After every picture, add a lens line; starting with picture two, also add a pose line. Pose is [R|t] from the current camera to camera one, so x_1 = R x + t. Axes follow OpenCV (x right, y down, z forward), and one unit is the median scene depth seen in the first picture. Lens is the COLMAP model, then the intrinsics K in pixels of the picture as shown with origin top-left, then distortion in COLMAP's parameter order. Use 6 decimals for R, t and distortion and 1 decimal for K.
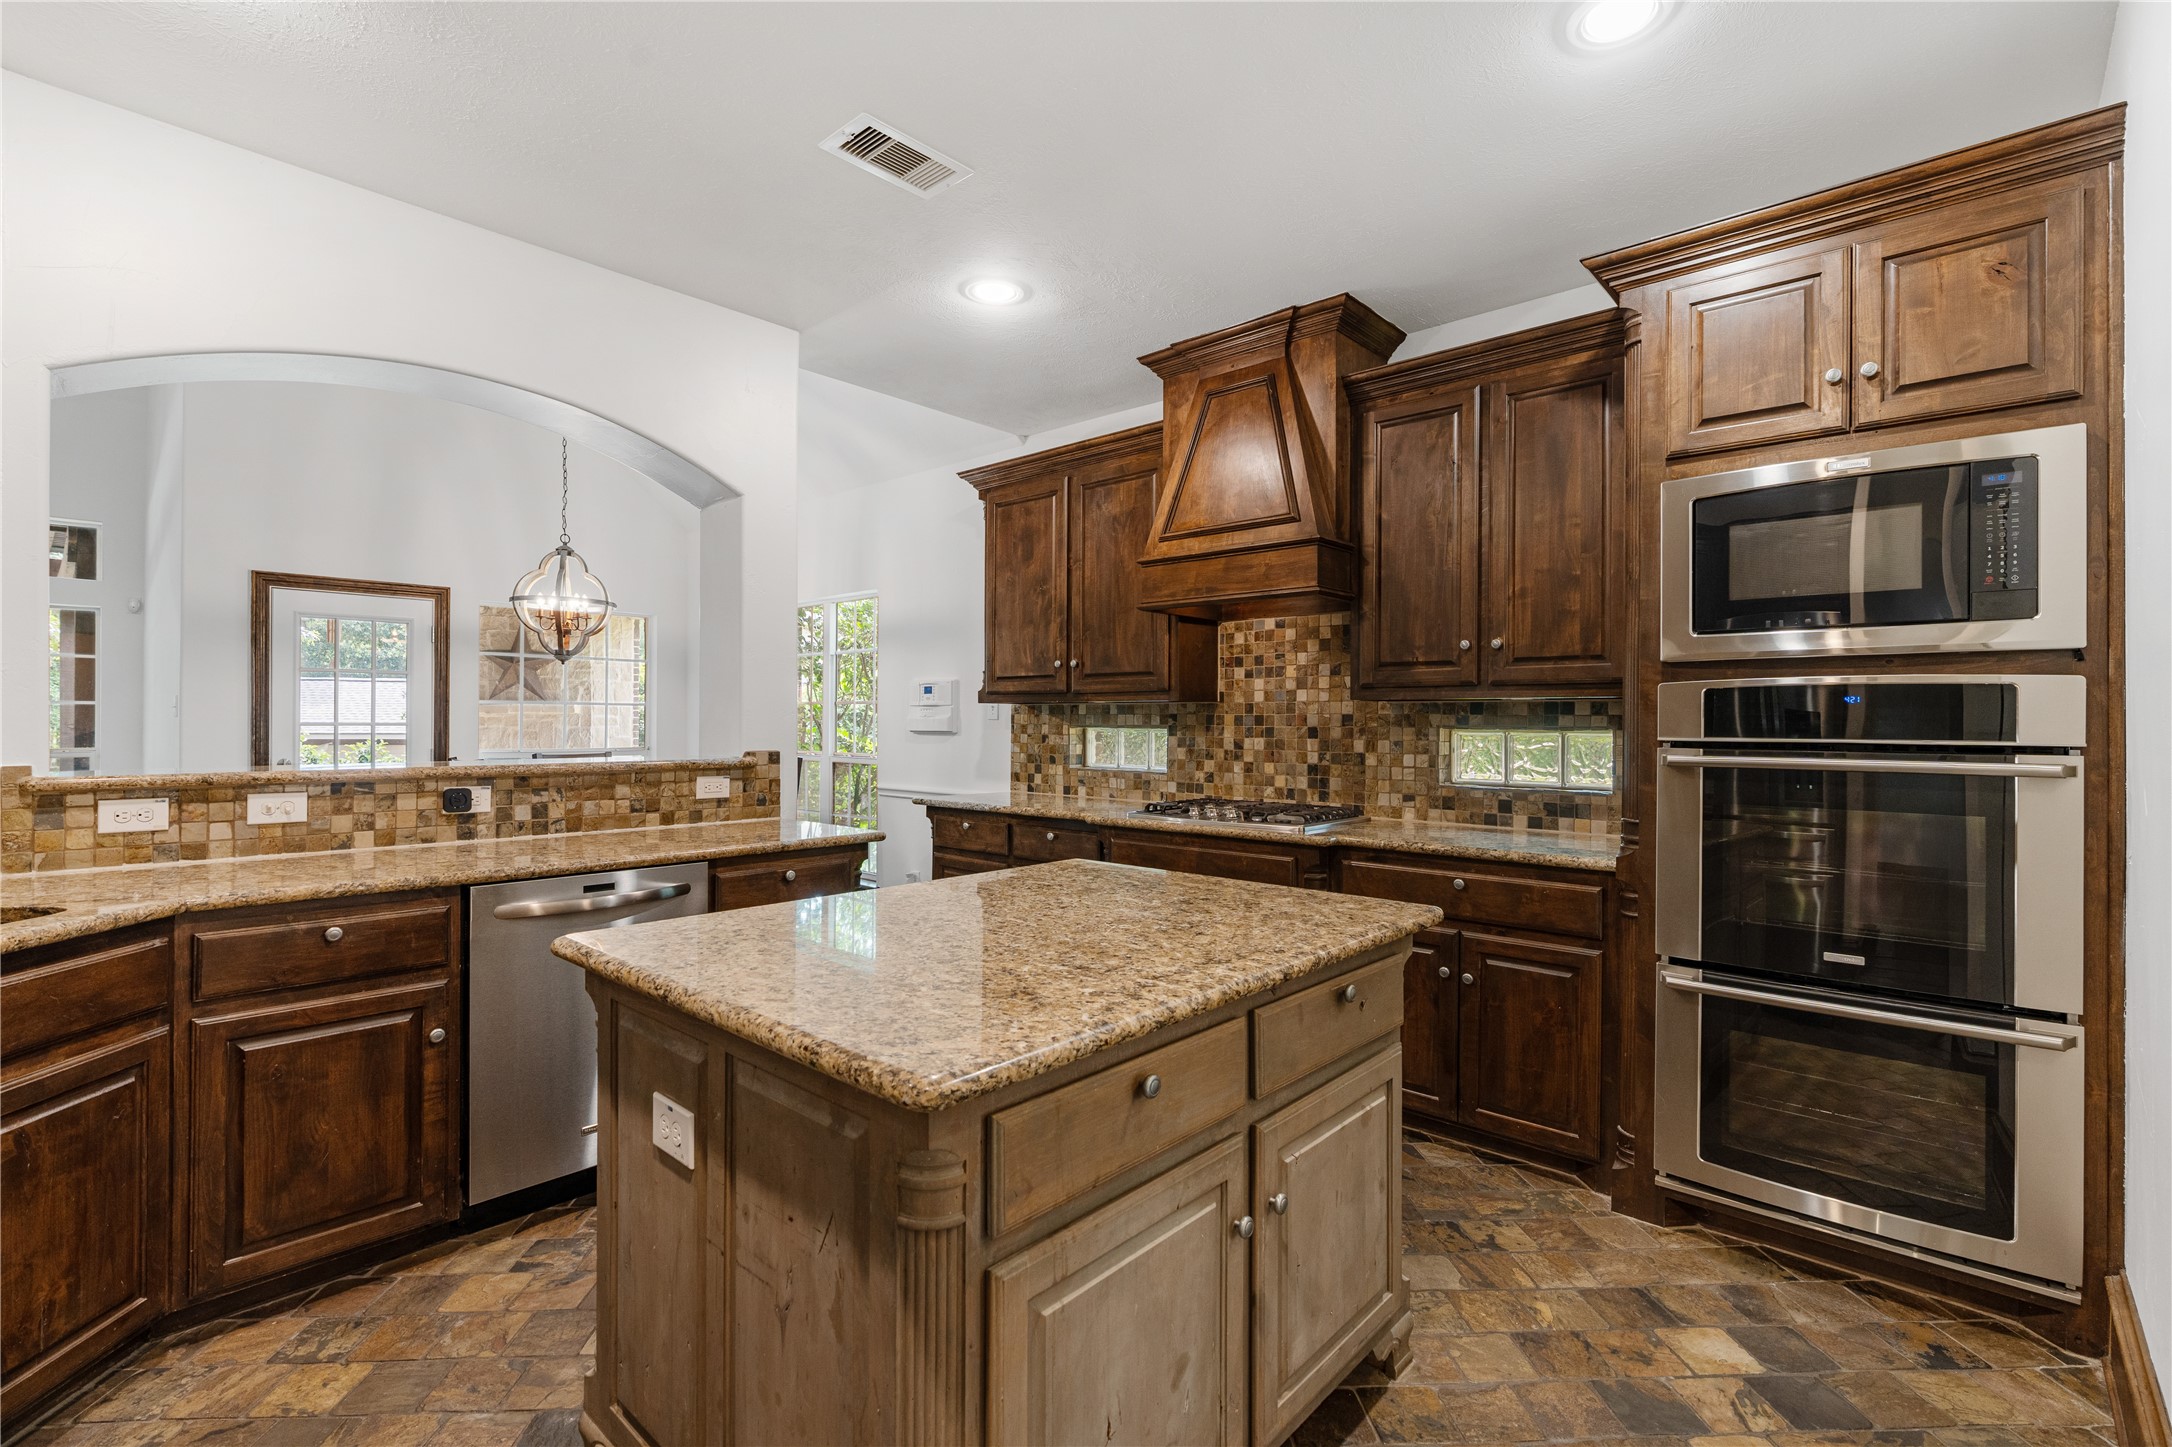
lens RADIAL K [[982.1, 0, 1088.9], [0, 982.1, 724.8], [0, 0, 1]] dist [-0.006302, 0.002945]
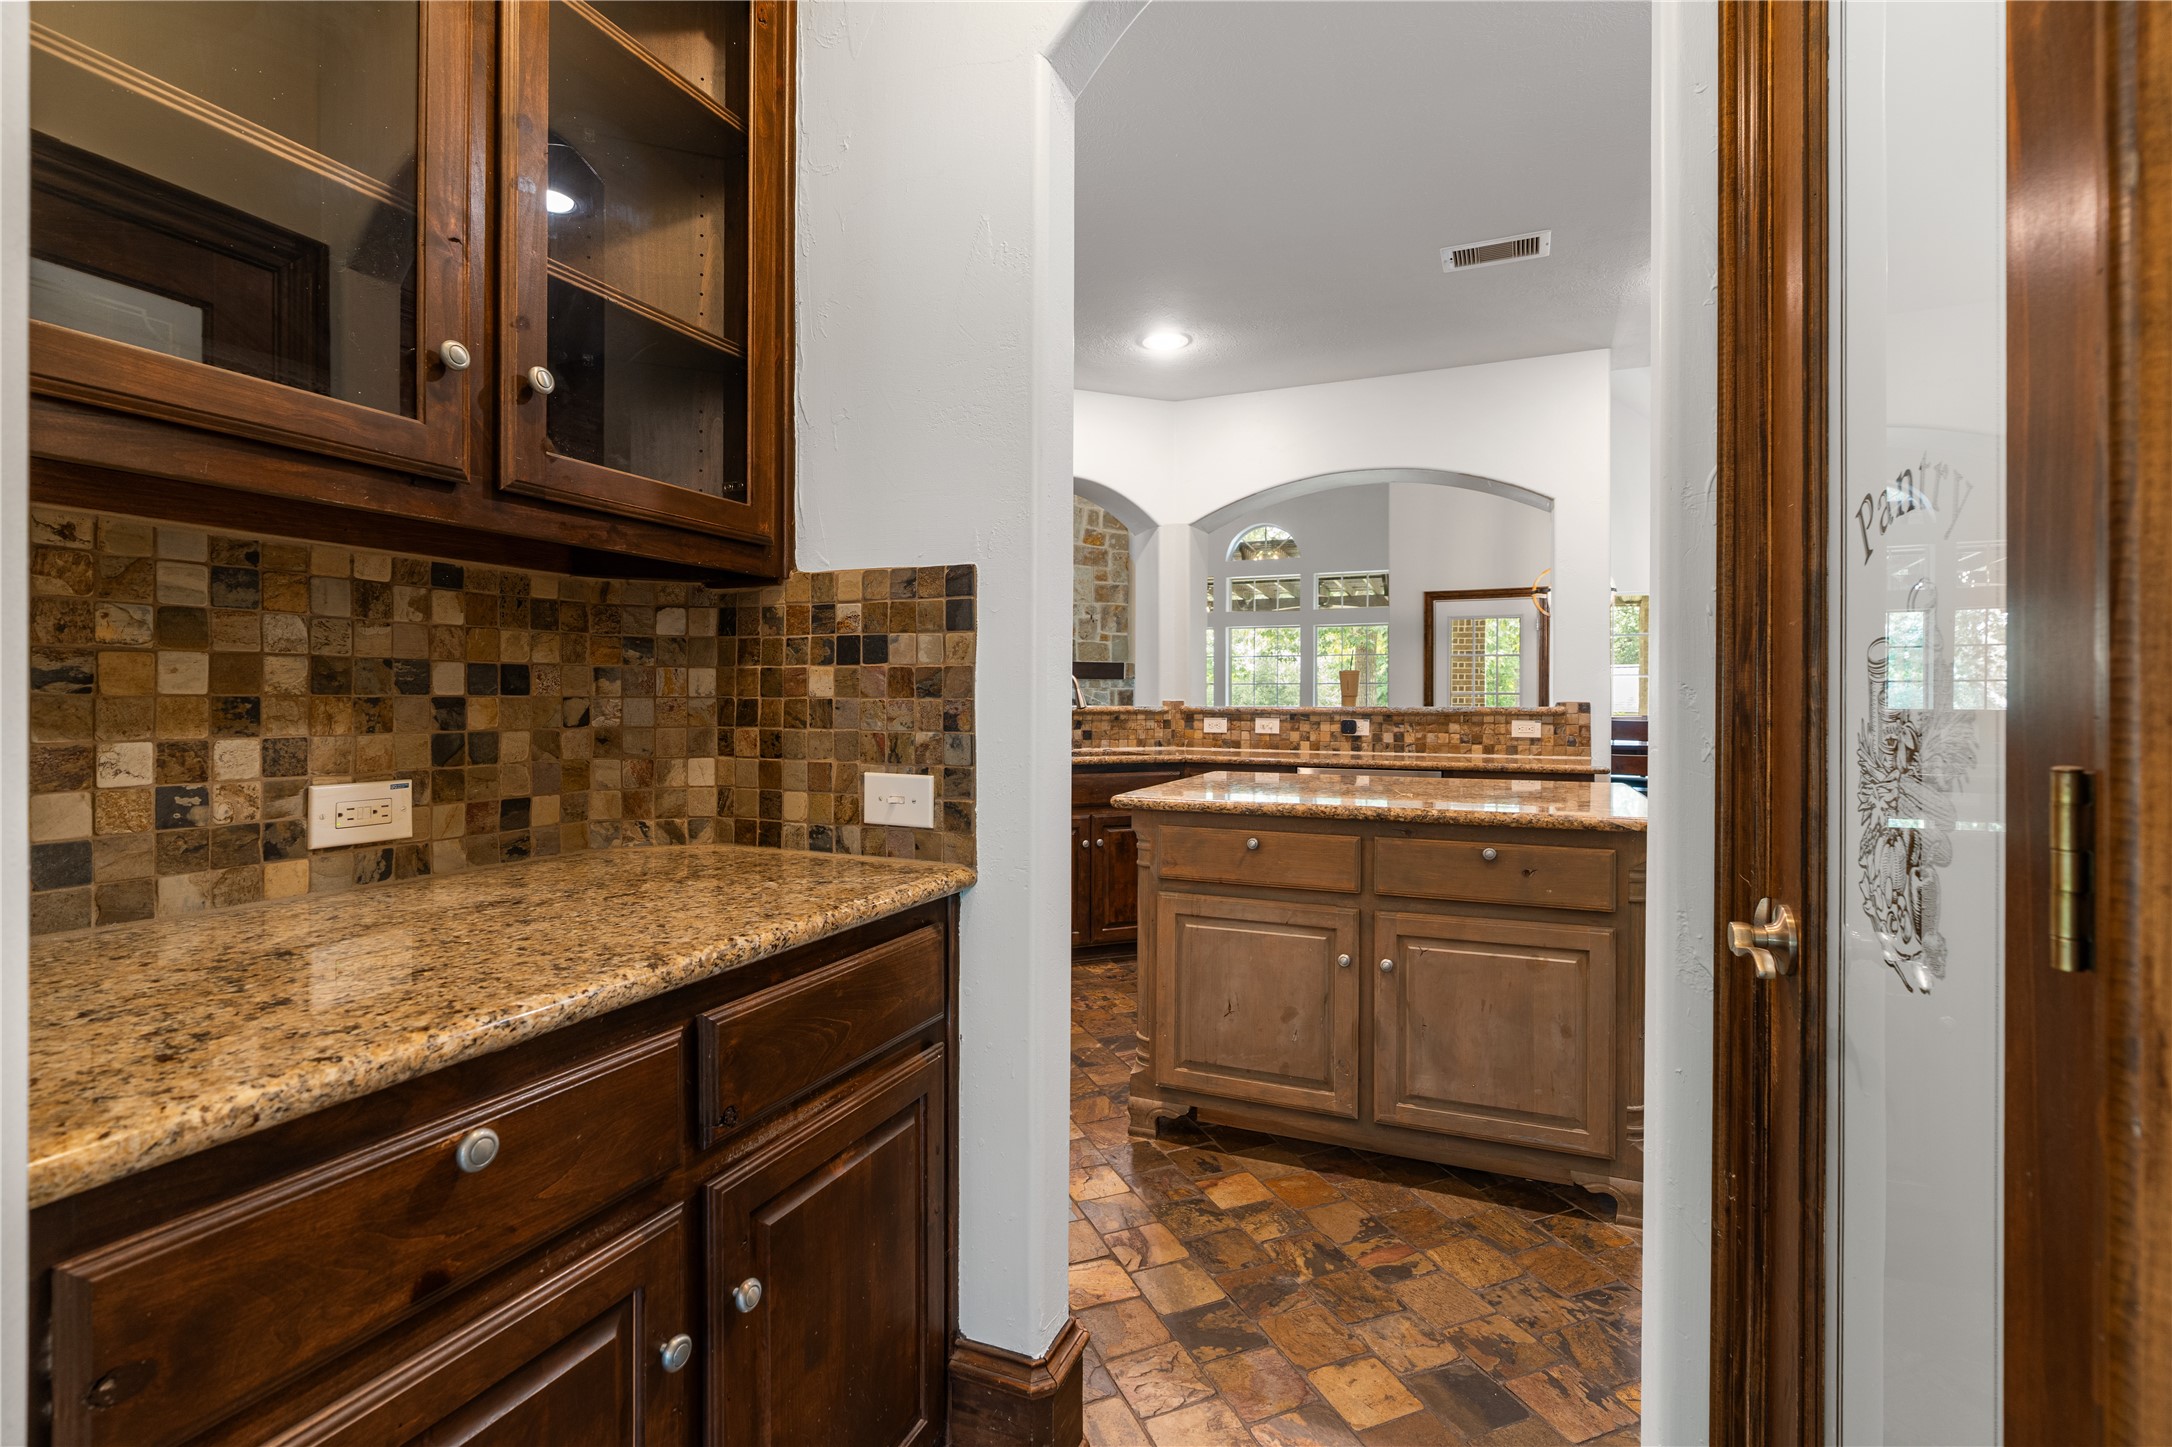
lens RADIAL K [[982.1, 0, 1080.2], [0, 982.1, 704.0], [0, 0, 1]] dist [-0.006302, 0.002945]
pose [[0.320954, -0.001905, -0.947093, 0.668211], [-0.003799, 0.999987, -0.003299, 0.037391], [0.947087, 0.004656, 0.320942, 0.020665]]
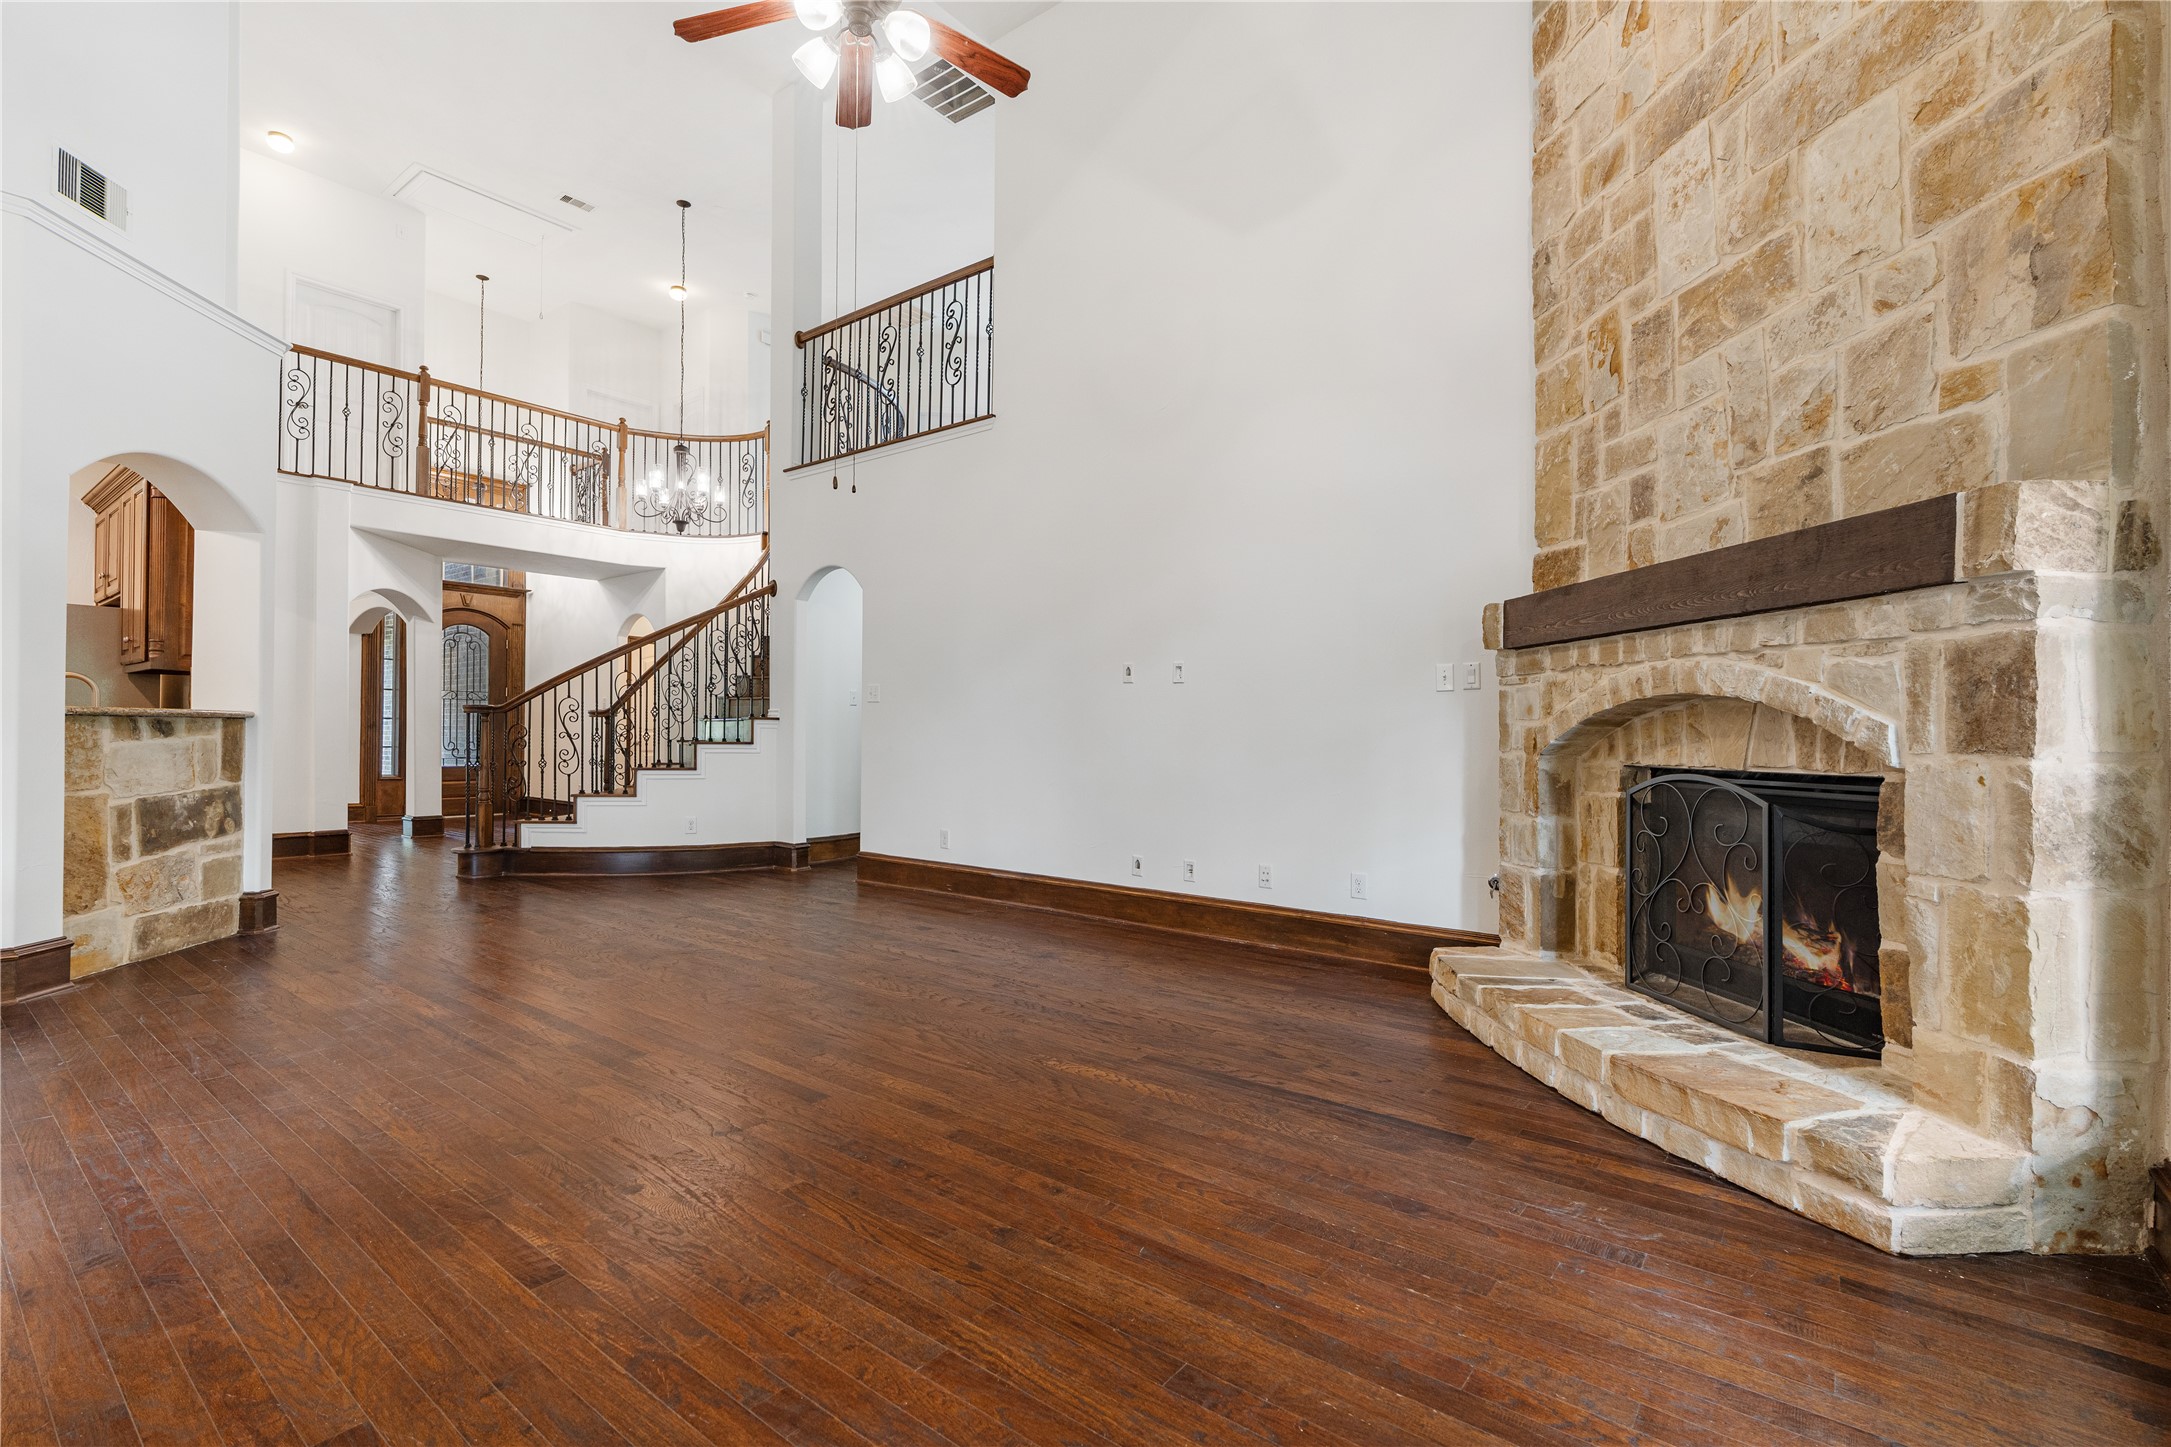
lens RADIAL K [[981.7, 0, 1081.1], [0, 981.7, 721.8], [0, 0, 1]] dist [-0.006302, 0.002945]
pose [[-0.997626, -0.016801, -0.066781, -1.932425], [-0.016219, 0.999826, -0.009260, 0.043631], [0.066925, -0.008155, -0.997725, 1.861170]]
